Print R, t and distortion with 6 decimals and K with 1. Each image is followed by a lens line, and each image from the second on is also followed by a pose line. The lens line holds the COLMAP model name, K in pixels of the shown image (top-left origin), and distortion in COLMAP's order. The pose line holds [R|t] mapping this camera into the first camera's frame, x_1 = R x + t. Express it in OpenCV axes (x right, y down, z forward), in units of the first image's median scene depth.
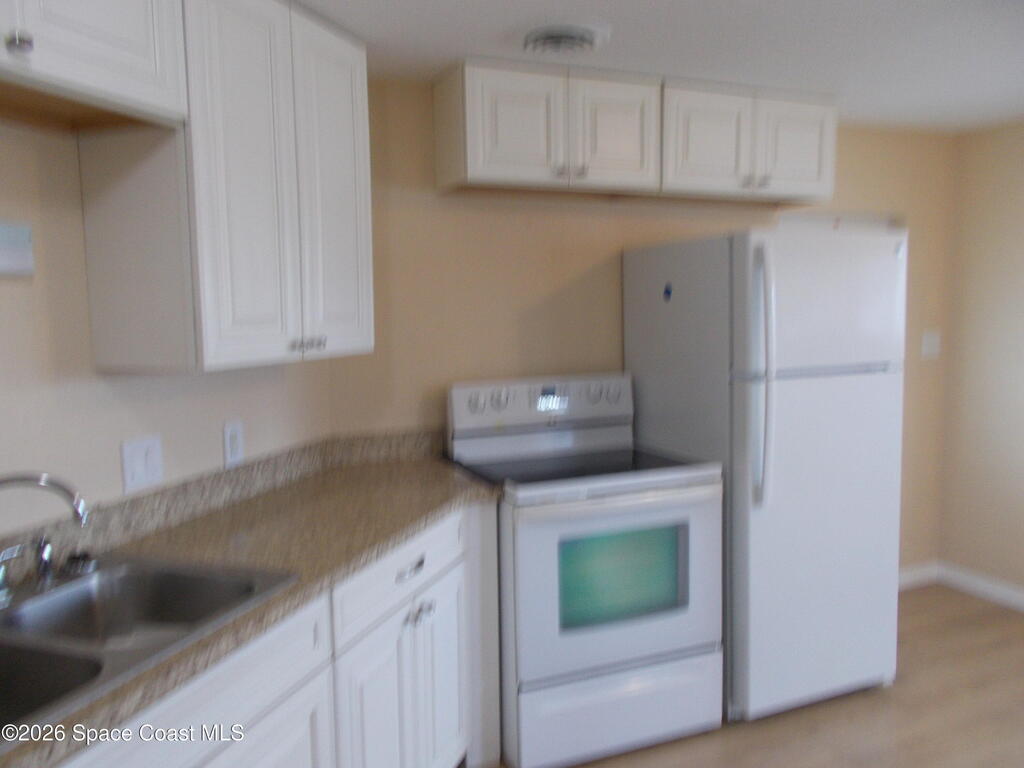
lens RADIAL K [[801.9, 0, 508.6], [0, 801.9, 384.2], [0, 0, 1]] dist [0.030198, -0.015031]
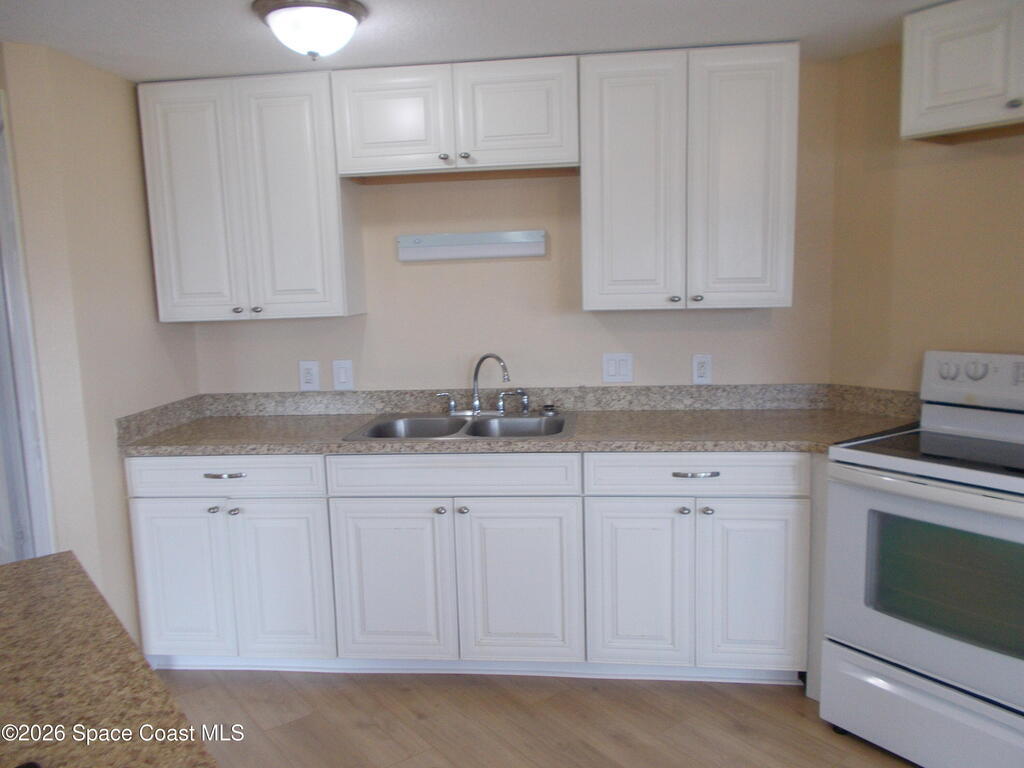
lens RADIAL K [[801.9, 0, 504.7], [0, 801.9, 380.9], [0, 0, 1]] dist [0.030198, -0.015031]
pose [[0.232896, 0.135634, -0.962997, 0.839975], [-0.081431, 0.989469, 0.119669, -0.040770], [0.969086, 0.050547, 0.241488, 0.311619]]
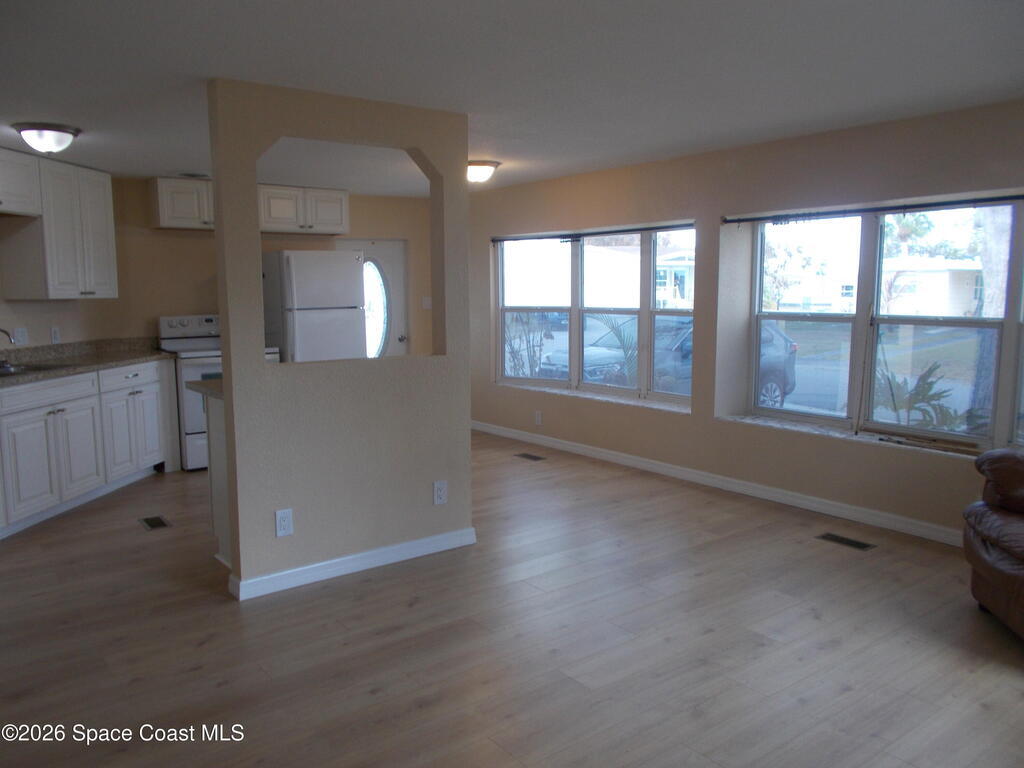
lens RADIAL K [[801.9, 0, 503.7], [0, 801.9, 372.1], [0, 0, 1]] dist [0.030198, -0.015031]
pose [[0.974306, -0.023911, 0.223954, 0.396720], [0.024752, 0.999693, -0.000945, 0.204018], [-0.223863, 0.006464, 0.974599, -1.558864]]
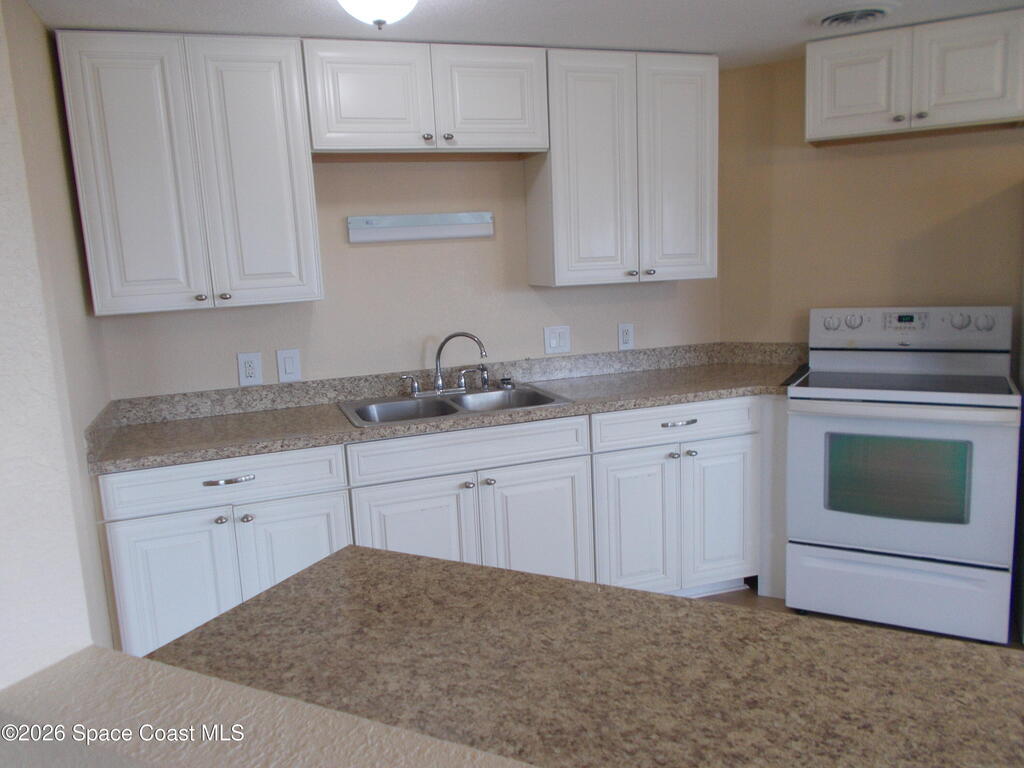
lens RADIAL K [[801.9, 0, 509.2], [0, 801.9, 379.0], [0, 0, 1]] dist [0.030198, -0.015031]
pose [[0.630569, 0.106076, -0.768850, 0.667941], [-0.049777, 0.994104, 0.096329, 0.015074], [0.774535, -0.022471, 0.632132, -0.153928]]
